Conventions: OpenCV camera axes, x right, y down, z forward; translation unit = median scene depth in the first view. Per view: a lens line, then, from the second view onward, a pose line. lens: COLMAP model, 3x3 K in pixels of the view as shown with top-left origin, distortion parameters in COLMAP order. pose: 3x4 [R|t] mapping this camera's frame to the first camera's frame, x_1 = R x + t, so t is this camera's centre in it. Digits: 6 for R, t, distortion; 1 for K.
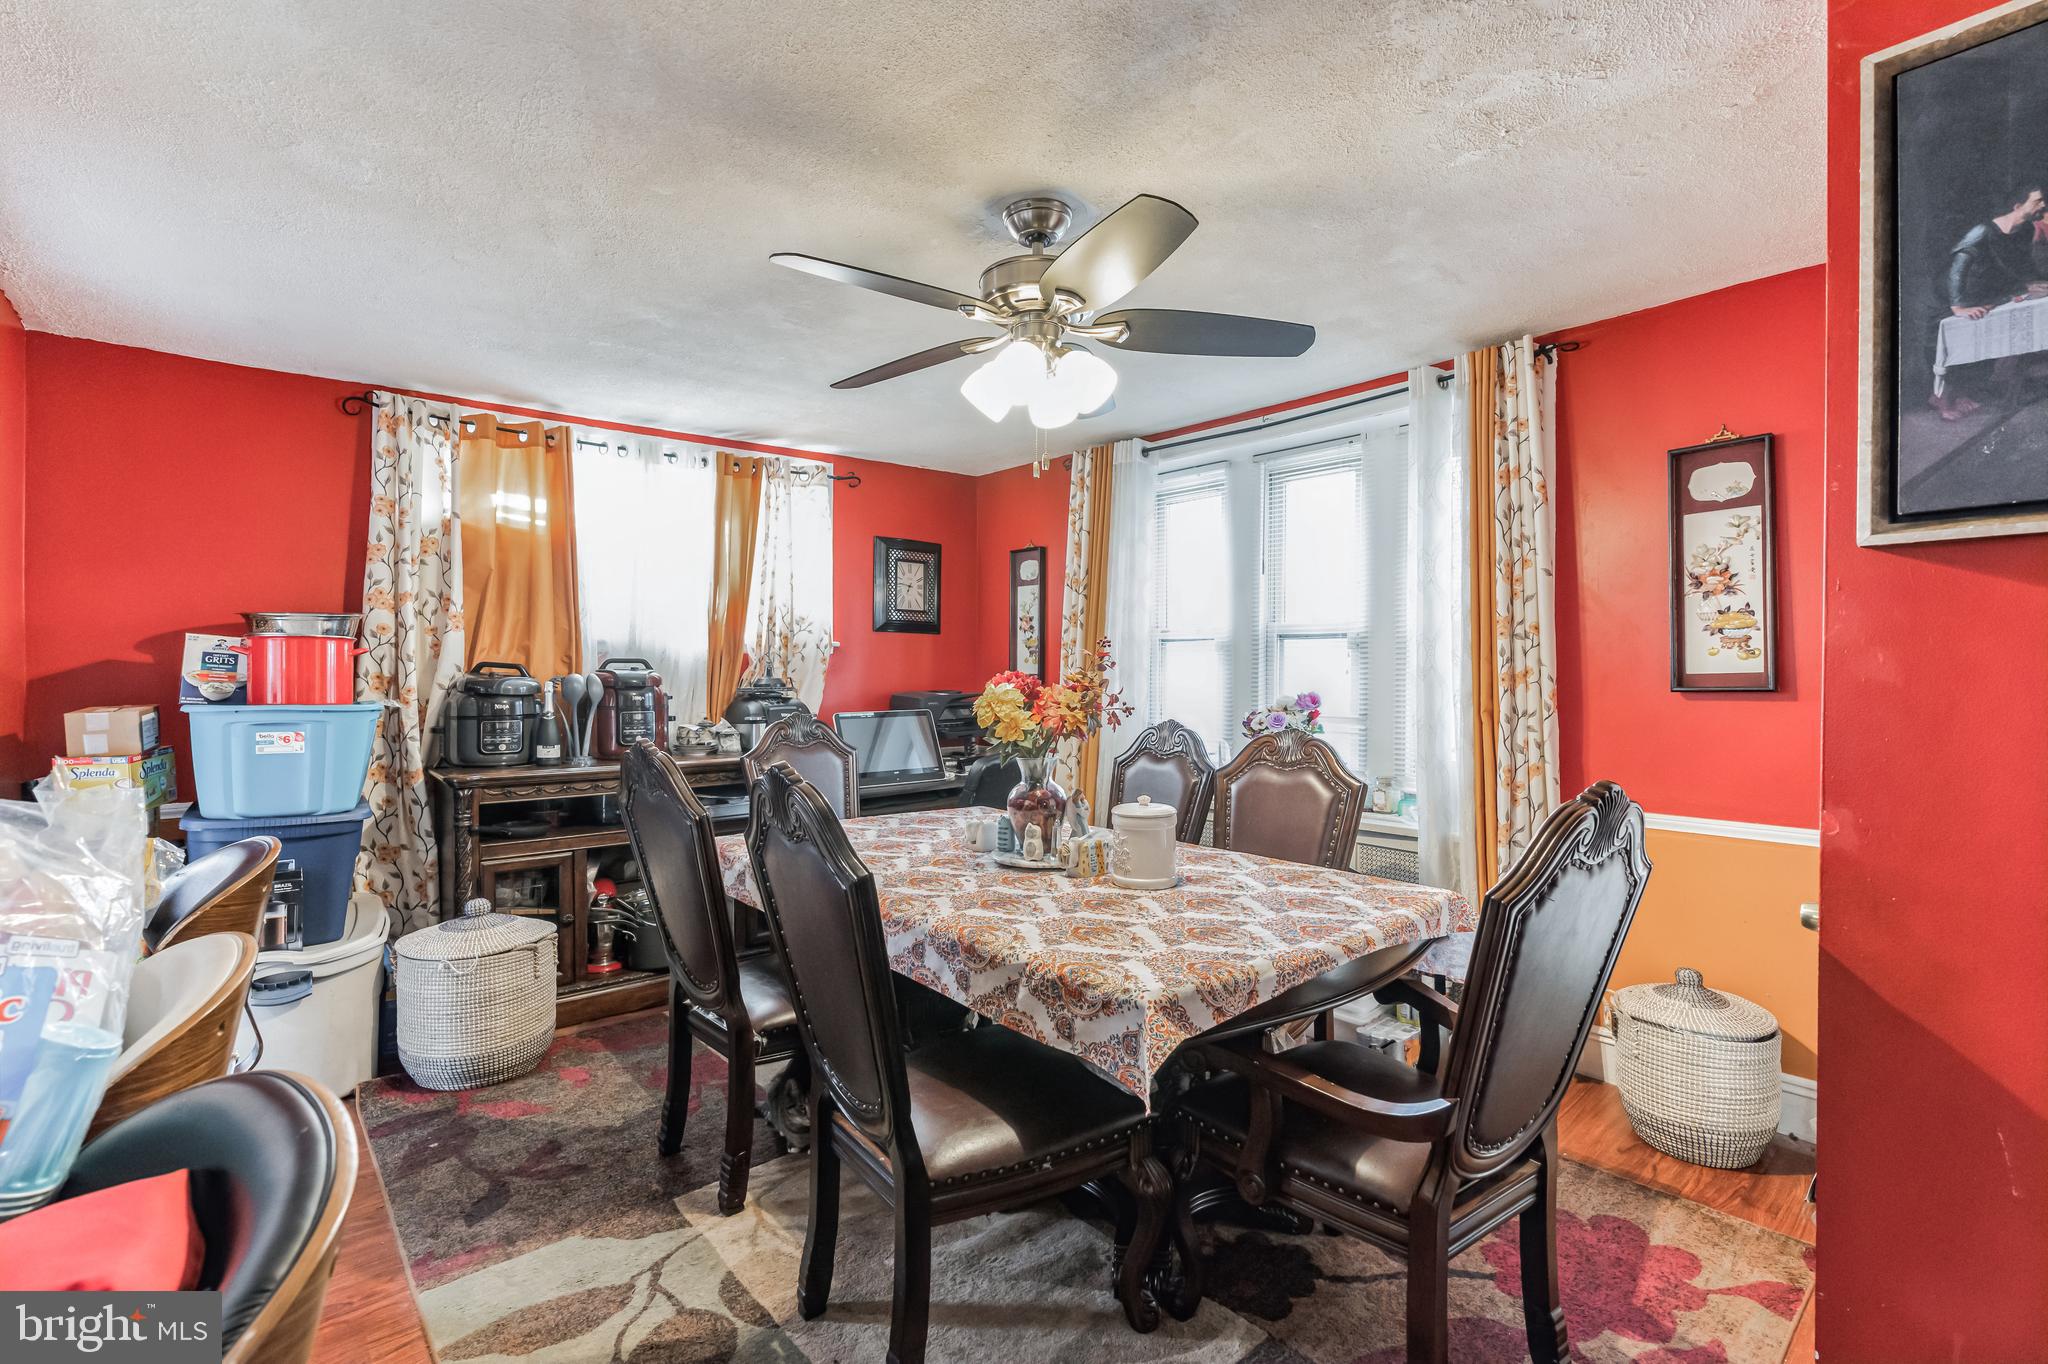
lens RADIAL K [[927.4, 0, 1023.5], [0, 927.4, 672.9], [0, 0, 1]] dist [-0.003496, 0.000099]
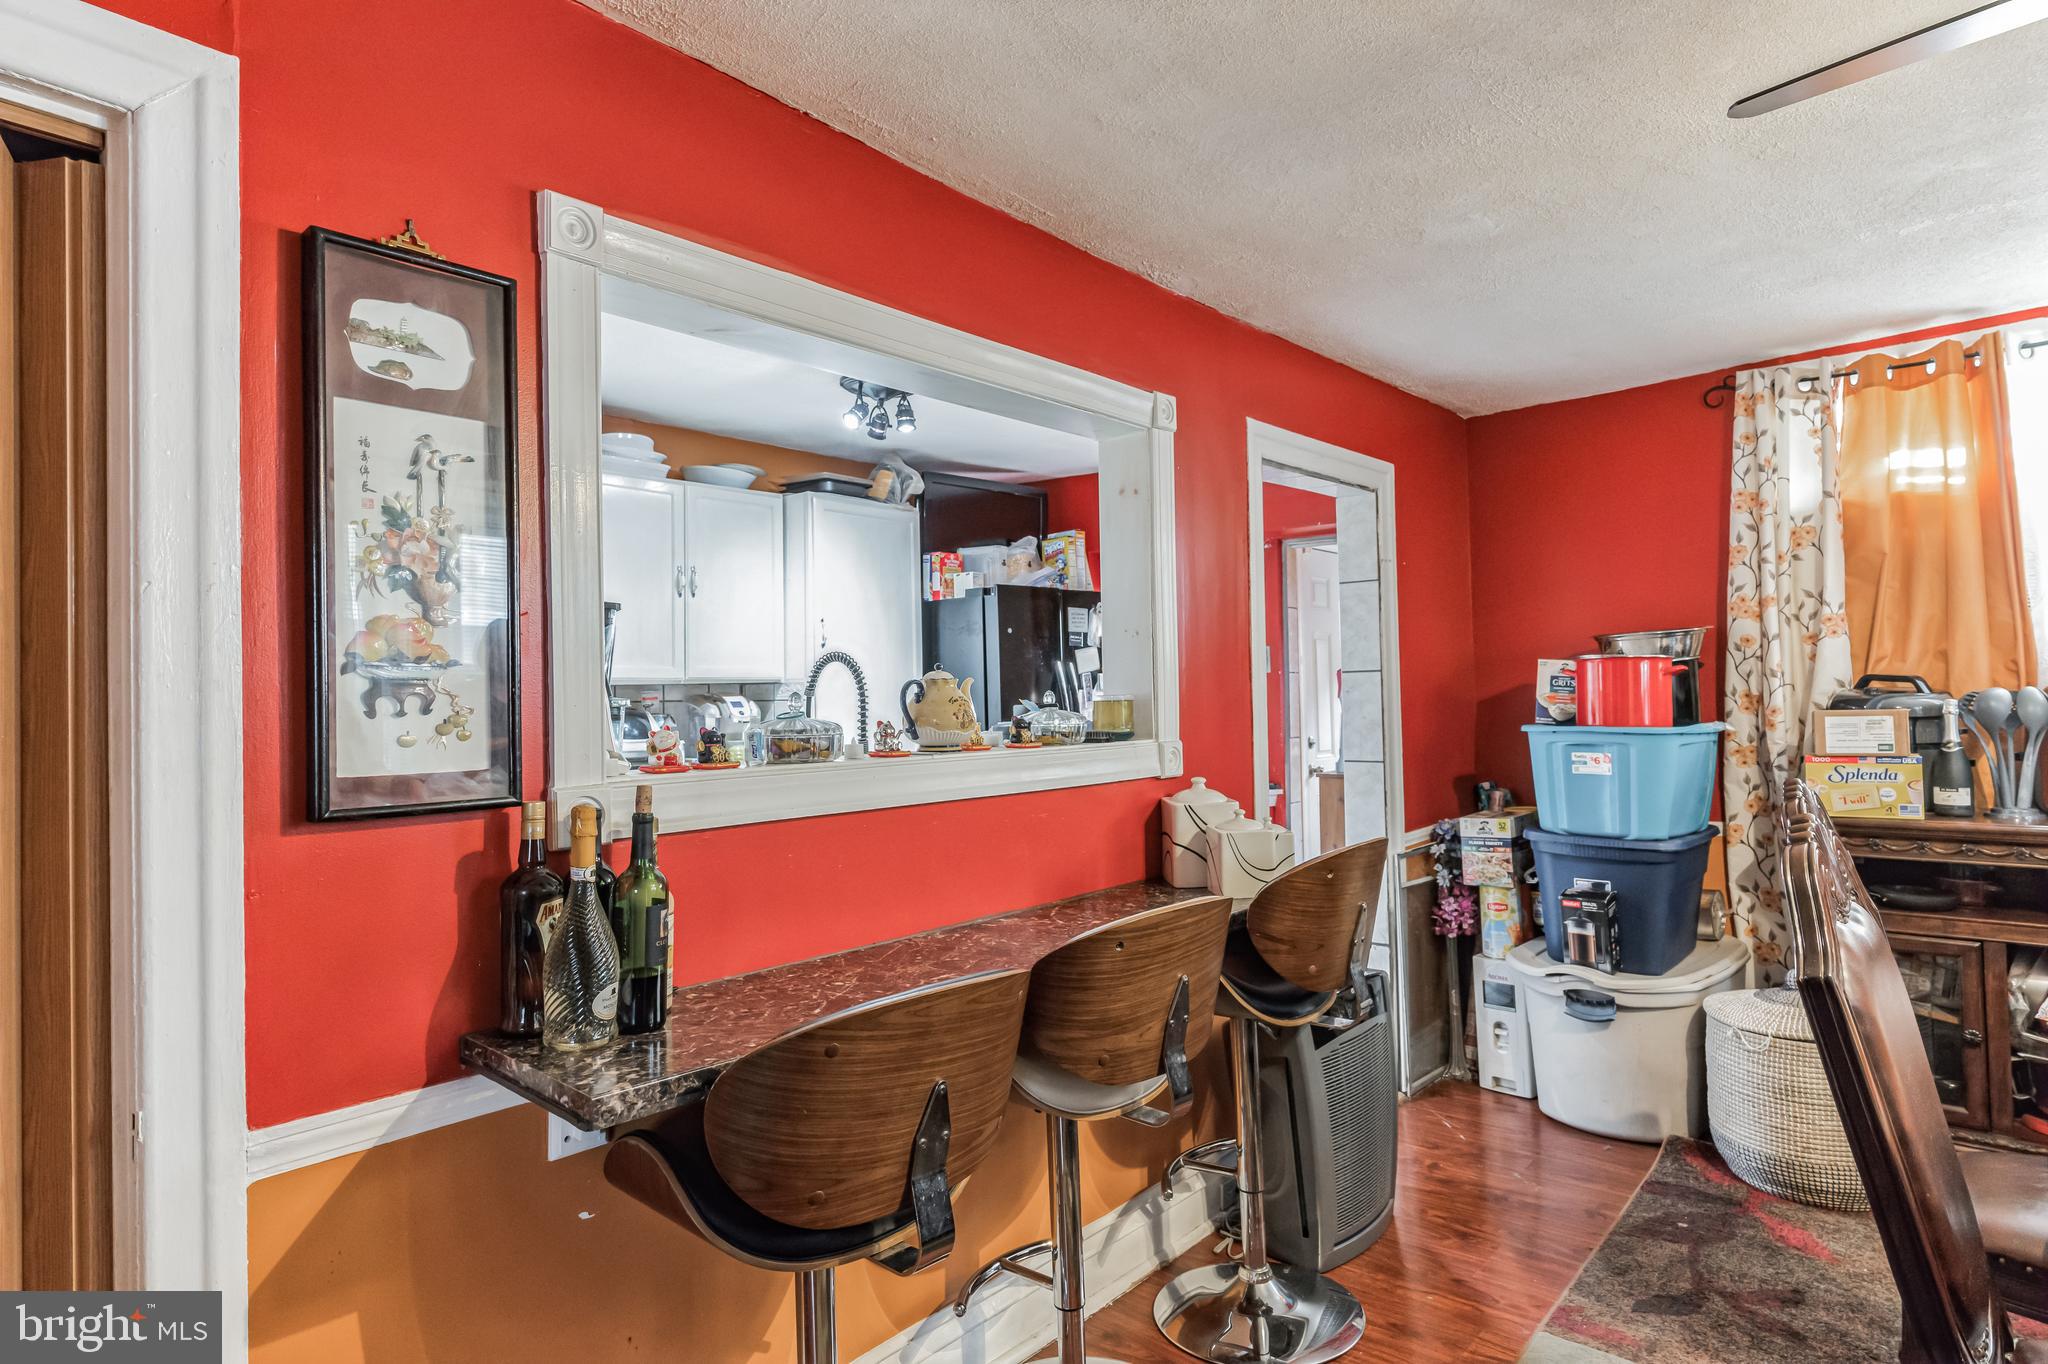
lens RADIAL K [[1116.6, 0, 1026.7], [0, 1116.6, 673.9], [0, 0, 1]] dist [-0.000349, 0.001529]
pose [[0.136125, -0.029244, -0.990260, 0.262292], [0.021669, 0.999413, -0.026536, -0.002839], [0.990455, -0.017846, 0.136679, 0.176535]]
